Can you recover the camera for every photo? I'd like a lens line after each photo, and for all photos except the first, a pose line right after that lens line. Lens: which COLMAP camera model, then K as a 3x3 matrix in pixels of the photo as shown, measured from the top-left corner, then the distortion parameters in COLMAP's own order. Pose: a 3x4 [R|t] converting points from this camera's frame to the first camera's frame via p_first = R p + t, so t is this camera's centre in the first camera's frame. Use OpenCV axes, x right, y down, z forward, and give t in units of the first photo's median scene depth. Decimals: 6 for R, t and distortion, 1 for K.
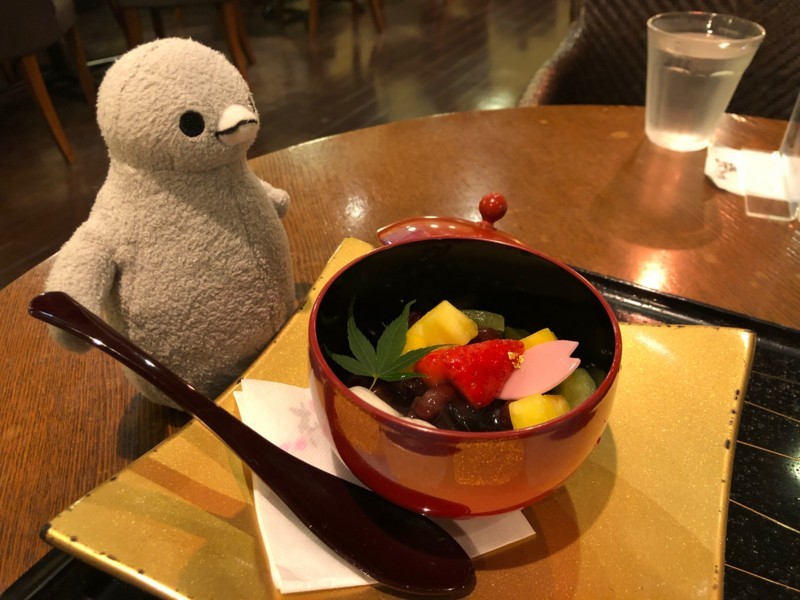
lens RADIAL K [[648.4, 0, 412.3], [0, 648.4, 325.4], [0, 0, 1]] dist [0.039849, -0.040538]
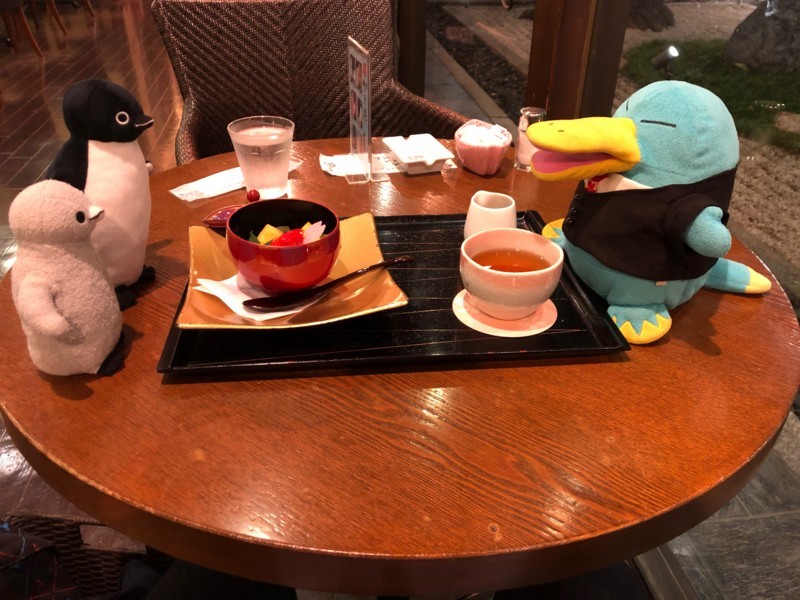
lens RADIAL K [[648.4, 0, 404.9], [0, 648.4, 297.8], [0, 0, 1]] dist [0.039849, -0.040538]
pose [[0.806003, -0.309146, 0.504765, -0.911129], [0.361200, 0.932471, -0.005663, 0.451221], [-0.468928, 0.186886, 0.863238, -1.446252]]
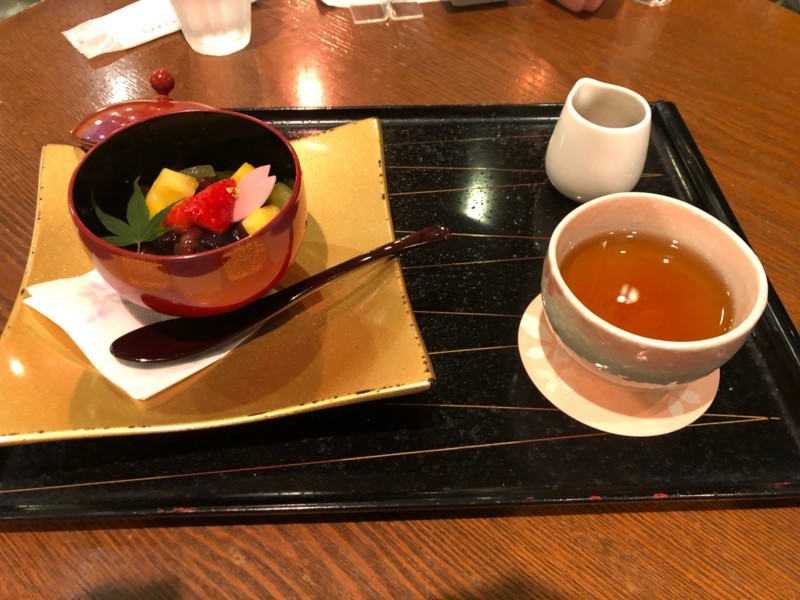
lens RADIAL K [[648.4, 0, 400.7], [0, 648.4, 295.8], [0, 0, 1]] dist [0.039849, -0.040538]
pose [[0.847508, -0.407676, 0.339899, -0.096613], [0.329001, 0.905997, 0.266322, 0.000186], [-0.416520, -0.113883, 0.901965, -0.416373]]
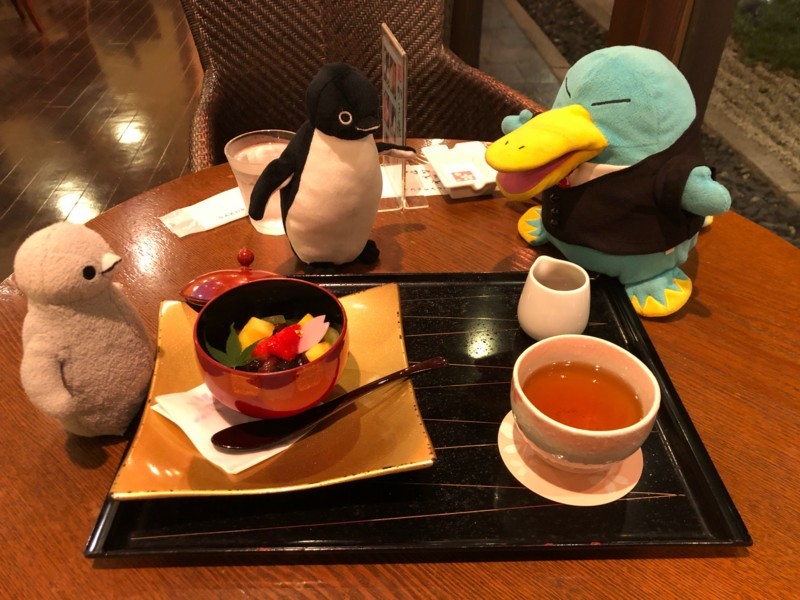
lens RADIAL K [[648.4, 0, 402.6], [0, 648.4, 298.7], [0, 0, 1]] dist [0.039849, -0.040538]
pose [[0.852331, -0.320286, 0.413459, -0.353840], [0.327380, 0.943244, 0.055802, -0.054523], [-0.407865, 0.087796, 0.908811, -0.953290]]
